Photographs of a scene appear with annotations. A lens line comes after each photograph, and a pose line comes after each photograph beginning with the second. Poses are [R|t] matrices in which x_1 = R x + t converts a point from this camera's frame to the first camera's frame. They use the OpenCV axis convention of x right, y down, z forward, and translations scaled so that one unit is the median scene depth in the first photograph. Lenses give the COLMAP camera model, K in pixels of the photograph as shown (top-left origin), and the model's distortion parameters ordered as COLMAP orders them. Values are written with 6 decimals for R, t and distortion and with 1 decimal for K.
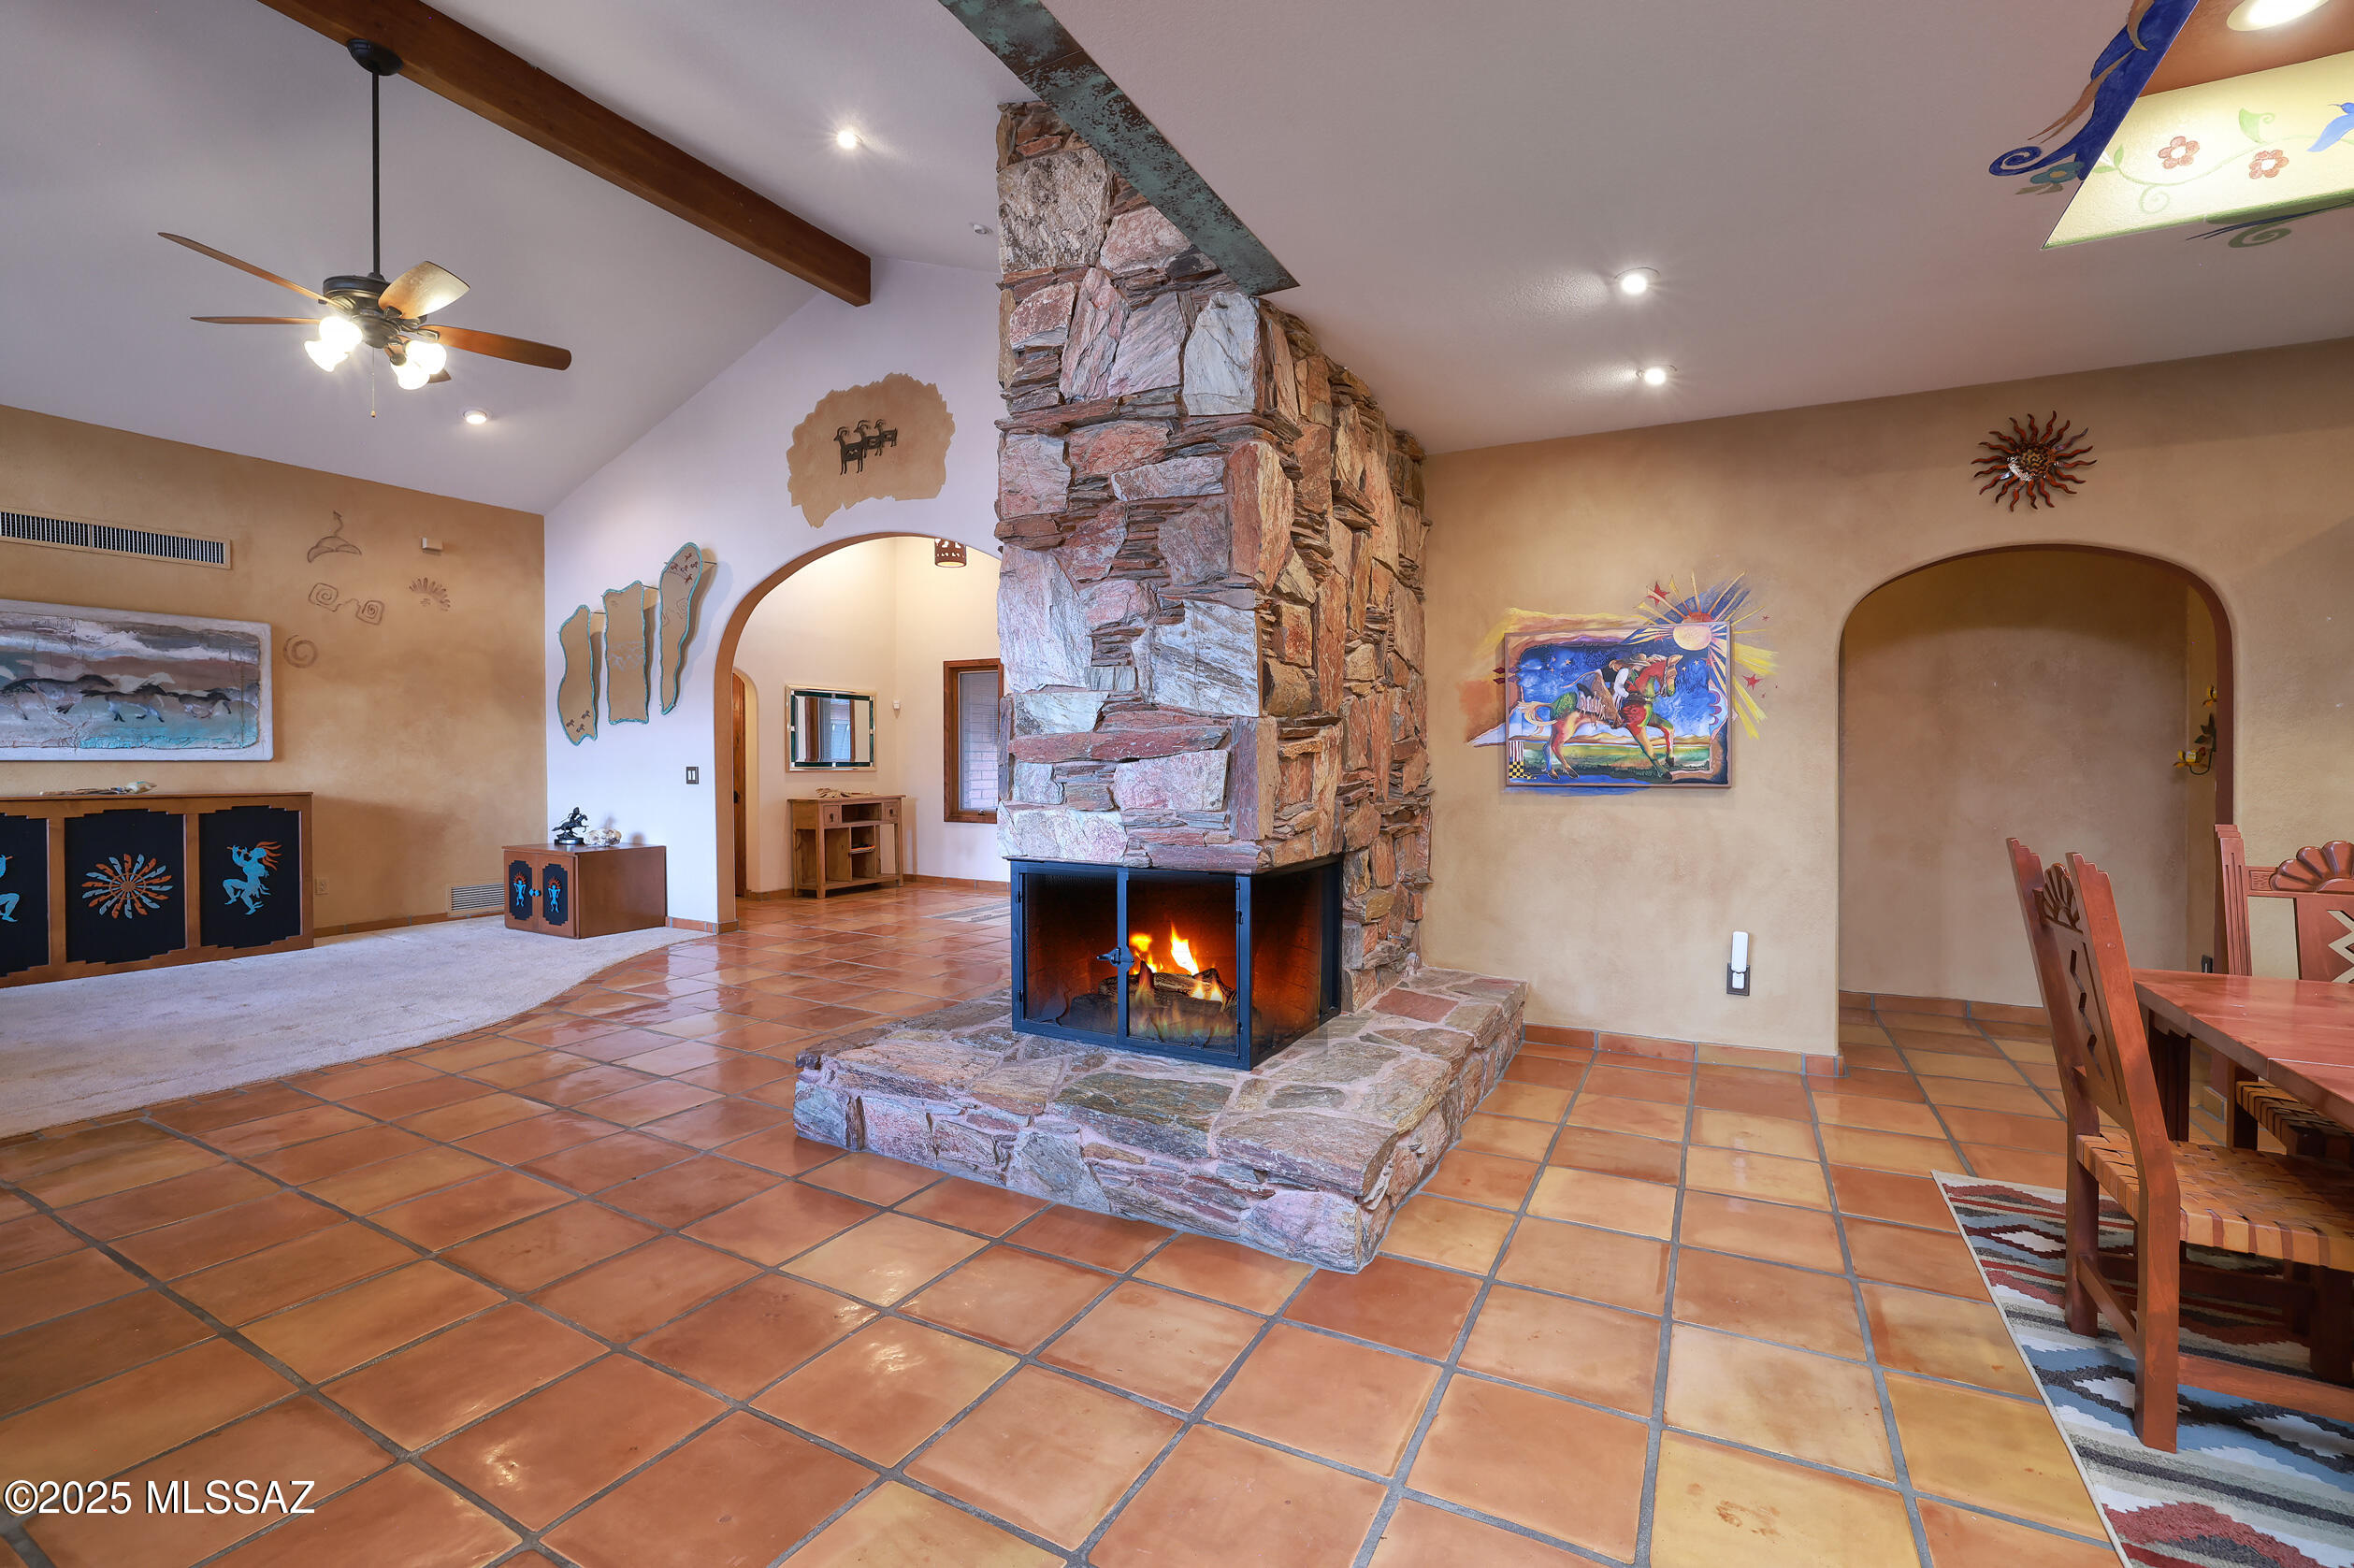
lens RADIAL K [[1014.9, 0, 1186.4], [0, 1014.9, 772.5], [0, 0, 1]] dist [-0.021259, 0.007808]
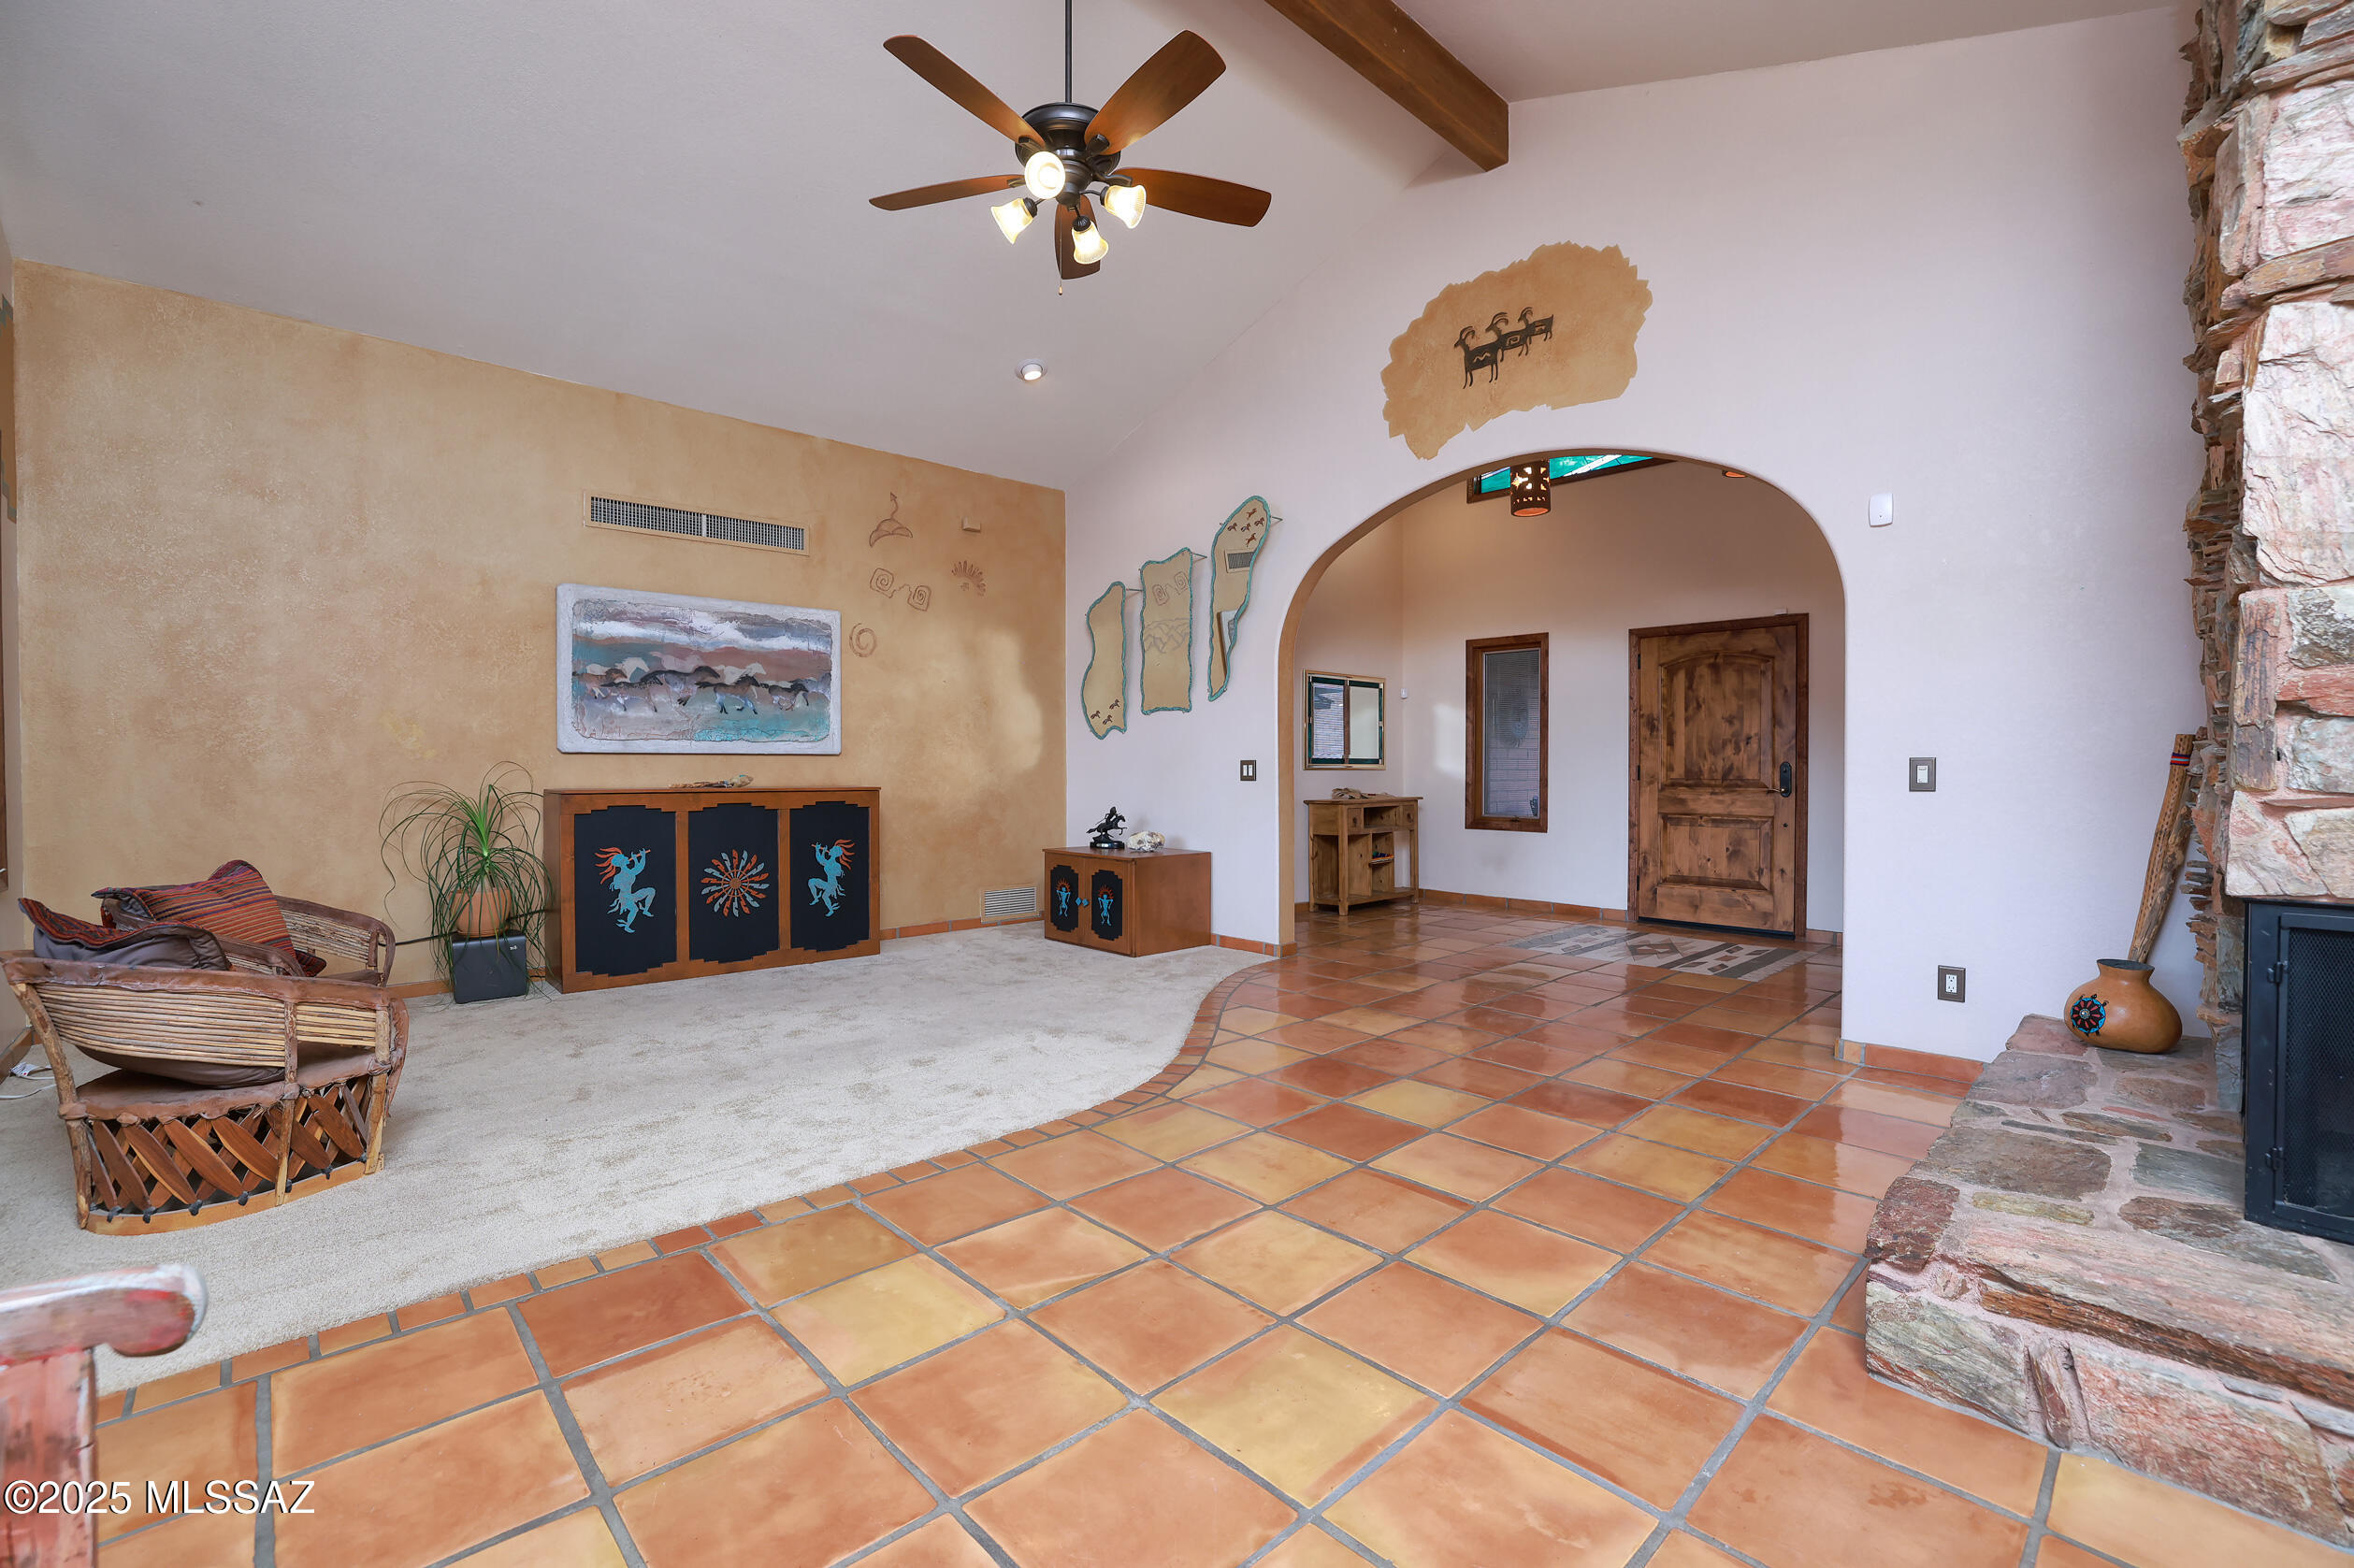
lens RADIAL K [[1014.9, 0, 1173.4], [0, 1014.9, 772.7], [0, 0, 1]] dist [-0.021259, 0.007808]
pose [[0.949439, 0.001136, -0.313949, -0.313199], [-0.002646, 0.999987, -0.004381, 0.009188], [0.313939, 0.004990, 0.949430, 0.184955]]
